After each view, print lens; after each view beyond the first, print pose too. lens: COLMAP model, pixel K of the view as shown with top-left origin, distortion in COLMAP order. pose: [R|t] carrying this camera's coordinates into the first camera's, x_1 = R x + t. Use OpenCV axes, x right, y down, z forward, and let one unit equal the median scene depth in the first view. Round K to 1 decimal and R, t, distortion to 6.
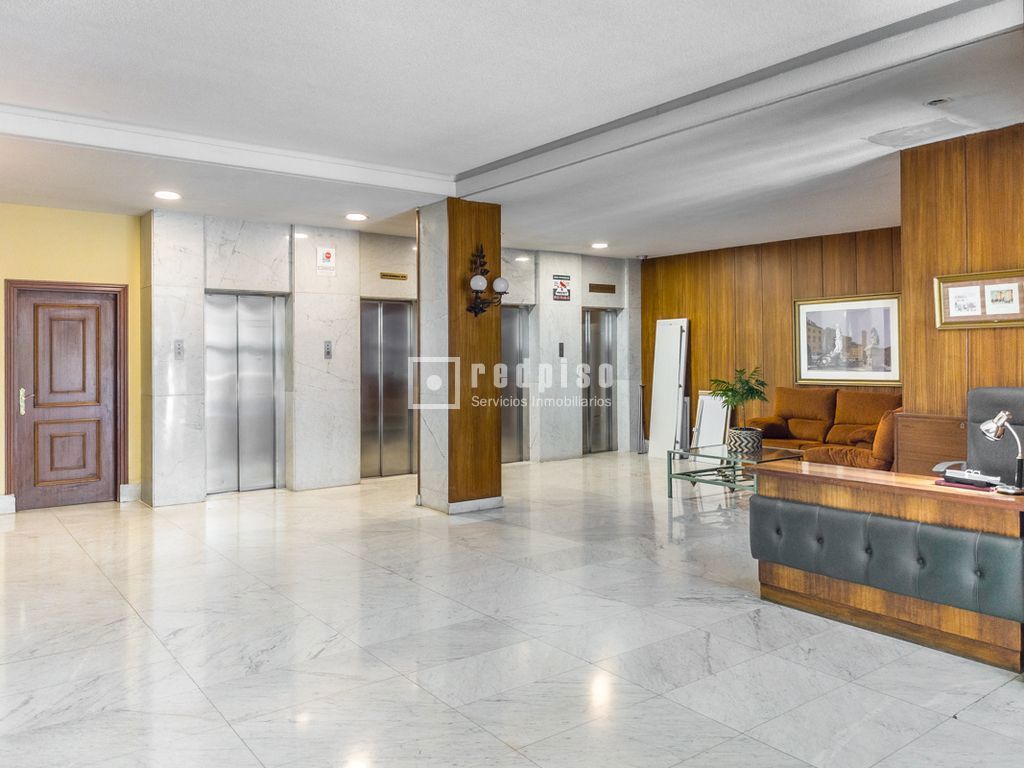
lens RADIAL K [[772.7, 0, 512.0], [0, 772.7, 384.0], [0, 0, 1]] dist [-0.002230, -0.006594]
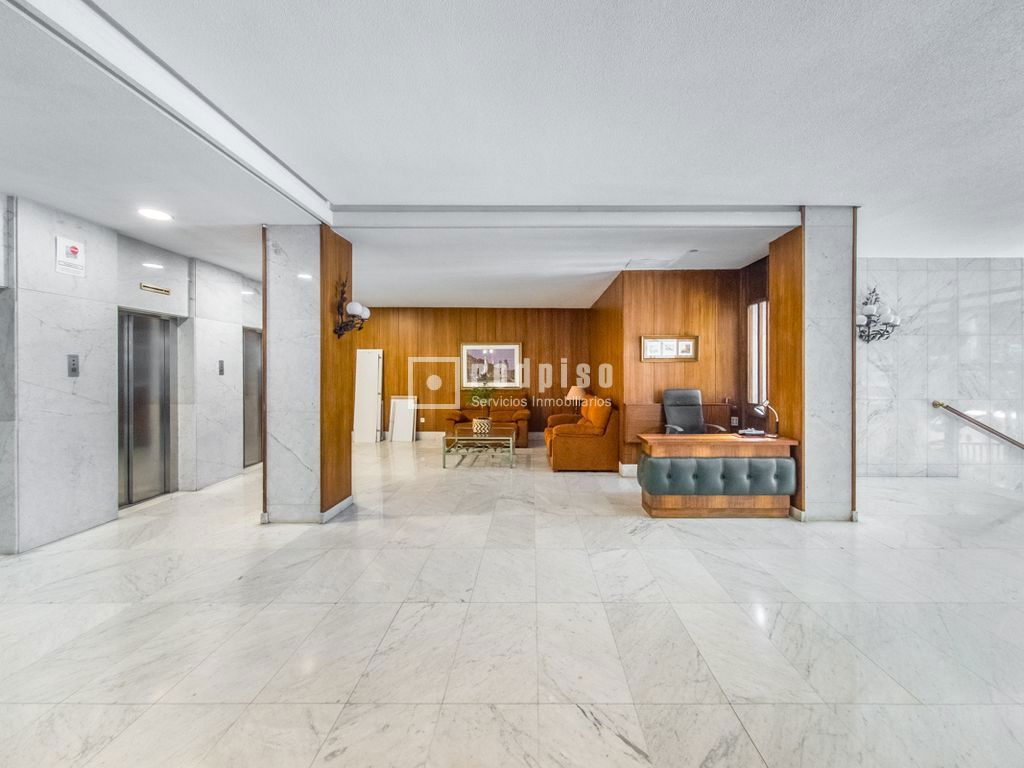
lens RADIAL K [[394.1, 0, 512.0], [0, 394.1, 384.0], [0, 0, 1]] dist [-0.002816, -0.000335]
pose [[0.602955, -0.018617, 0.797558, -0.414018], [0.026468, 0.999644, 0.003324, -0.020346], [-0.797336, 0.019105, 0.603233, 0.544486]]
